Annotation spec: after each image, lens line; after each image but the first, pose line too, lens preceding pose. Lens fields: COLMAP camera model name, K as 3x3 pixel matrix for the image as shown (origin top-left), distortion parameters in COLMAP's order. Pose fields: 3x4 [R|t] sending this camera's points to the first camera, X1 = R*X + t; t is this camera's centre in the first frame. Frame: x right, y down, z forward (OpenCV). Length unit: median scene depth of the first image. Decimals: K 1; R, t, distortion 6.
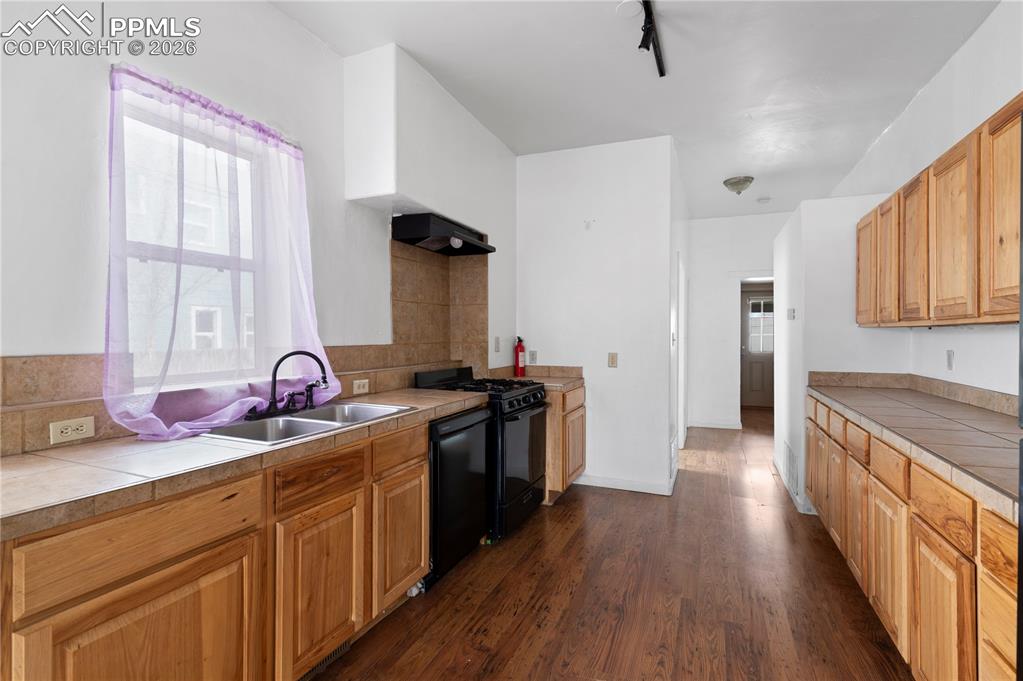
lens RADIAL K [[471.8, 0, 517.3], [0, 471.8, 333.5], [0, 0, 1]] dist [0.003457, 0.001632]
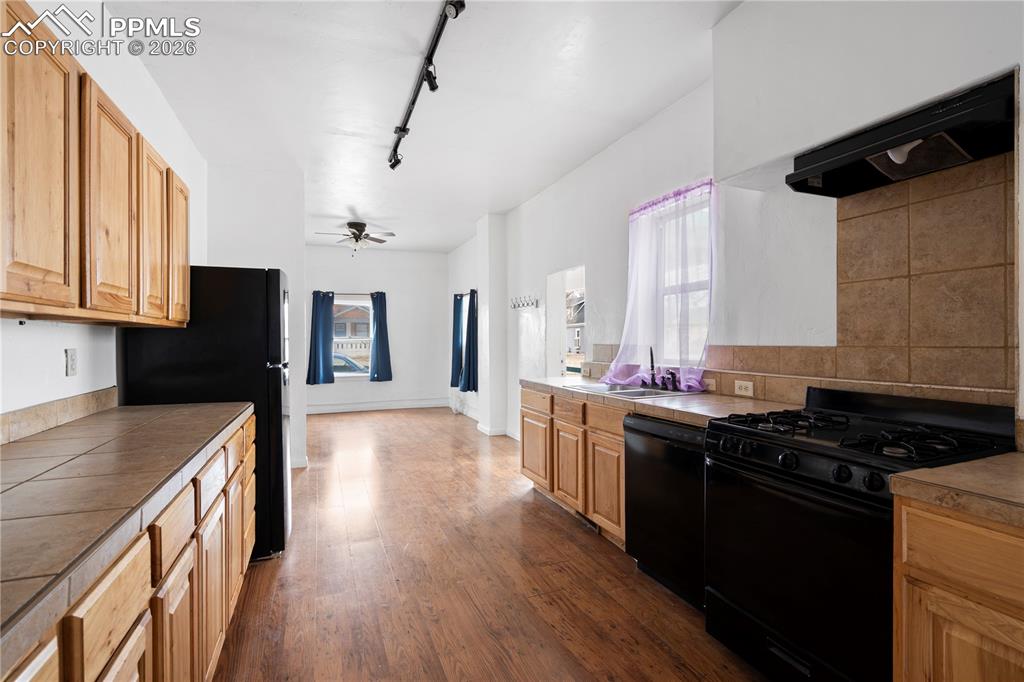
lens RADIAL K [[472.3, 0, 519.5], [0, 472.3, 344.0], [0, 0, 1]] dist [0.003457, 0.001632]
pose [[-0.697320, 0.004822, -0.716744, 0.777669], [0.003778, 0.999988, 0.003052, 0.020450], [0.716750, -0.000579, -0.697330, 1.550464]]
